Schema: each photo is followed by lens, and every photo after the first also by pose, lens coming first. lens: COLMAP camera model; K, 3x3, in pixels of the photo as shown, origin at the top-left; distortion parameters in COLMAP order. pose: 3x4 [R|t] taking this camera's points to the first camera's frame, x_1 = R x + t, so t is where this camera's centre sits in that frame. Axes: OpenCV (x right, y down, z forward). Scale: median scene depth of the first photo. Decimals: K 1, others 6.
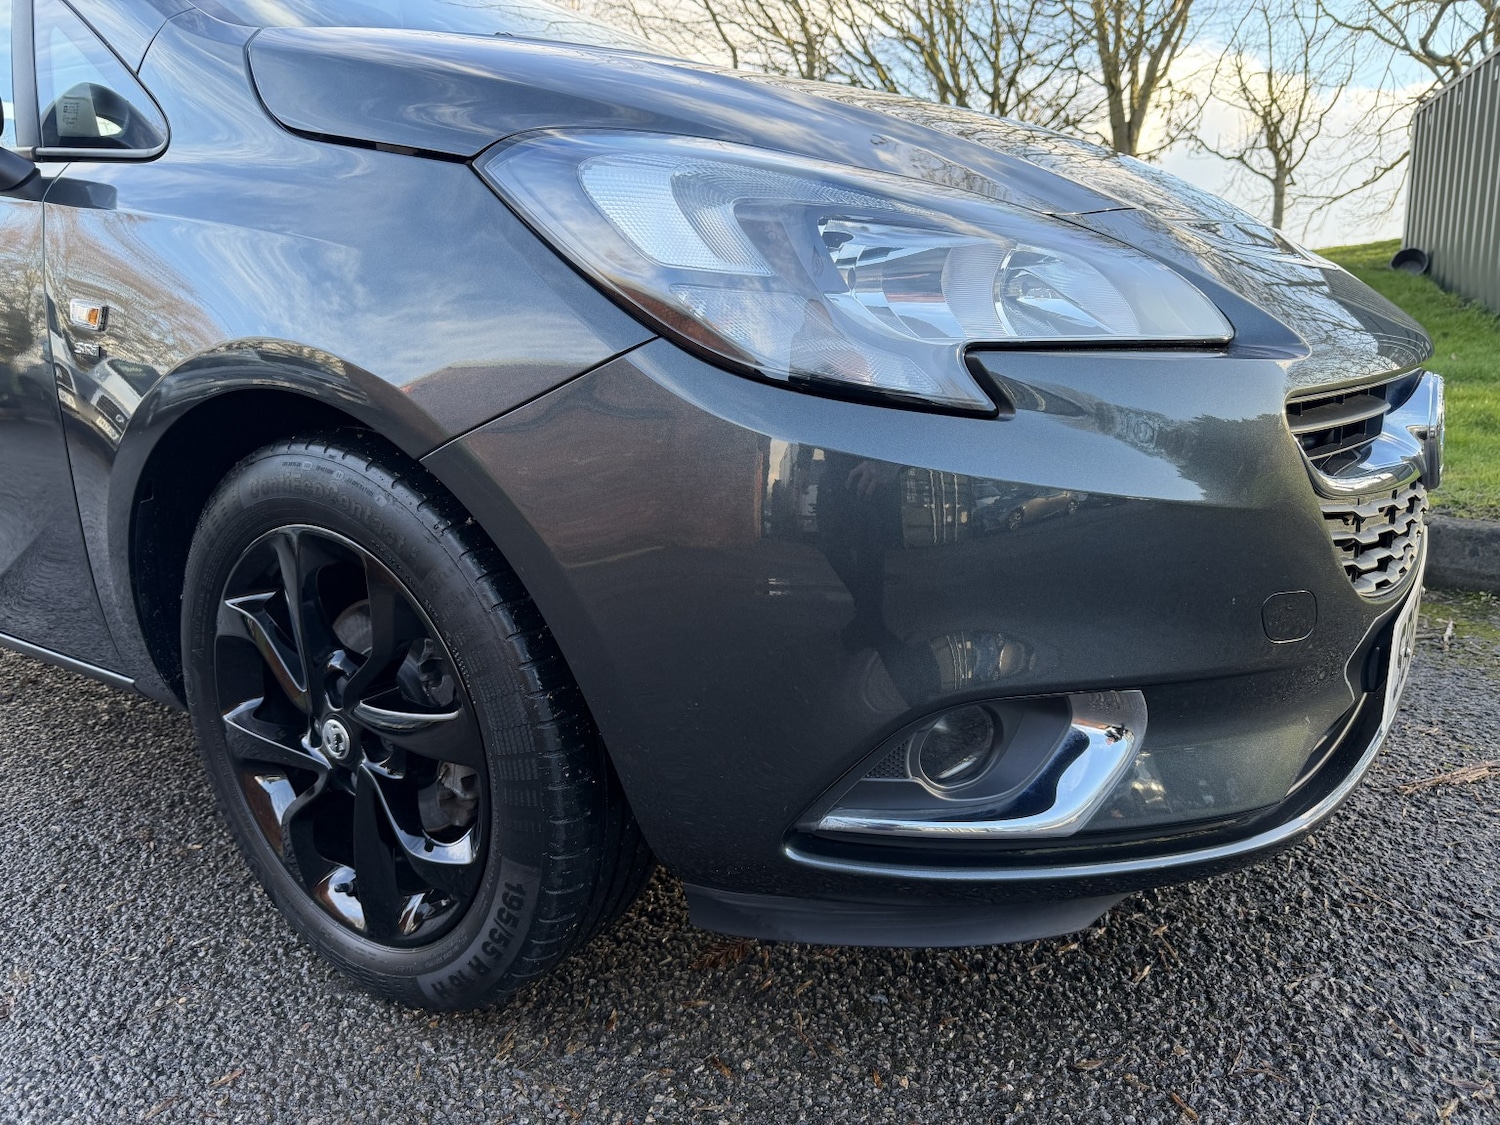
lens RADIAL K [[1061.9, 0, 785.7], [0, 1061.9, 565.6], [0, 0, 1]] dist [0.000382, 0.000578]
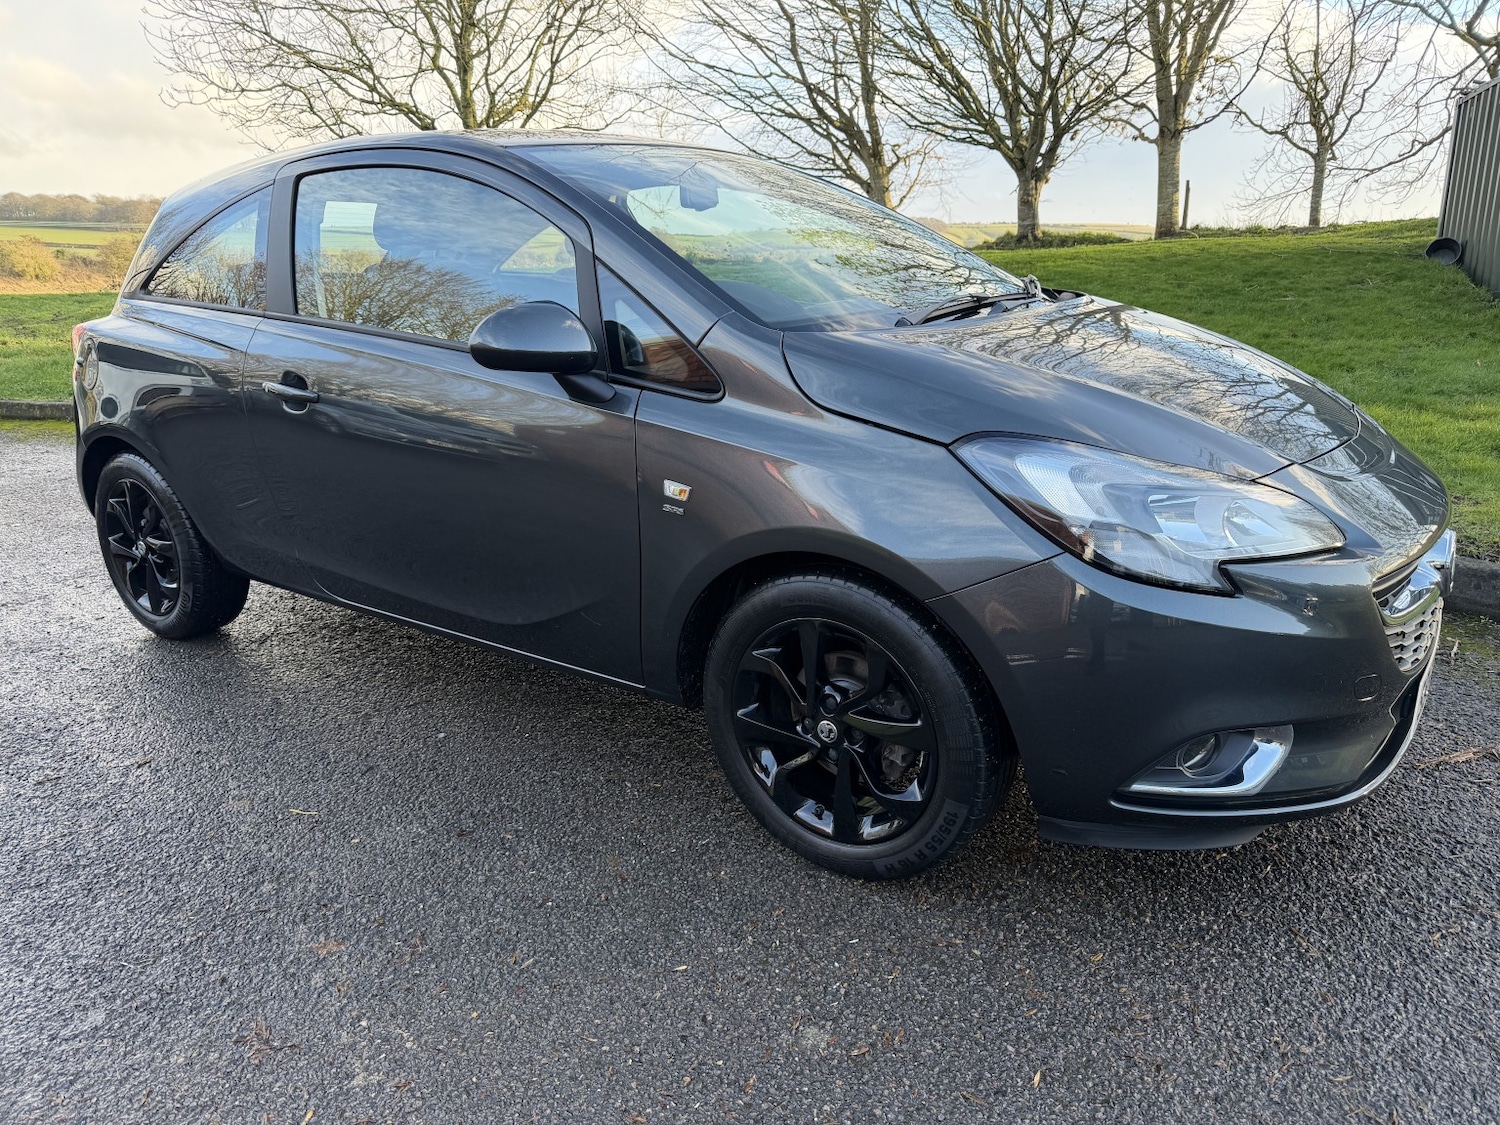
lens RADIAL K [[1112.2, 0, 750.0], [0, 1112.2, 562.5], [0, 0, 1]] dist [0.005128, 0.000799]
pose [[0.999802, 0.014630, -0.013501, -0.481018], [-0.013729, 0.997817, 0.064594, -0.224726], [0.014416, -0.064396, 0.997820, -0.792614]]
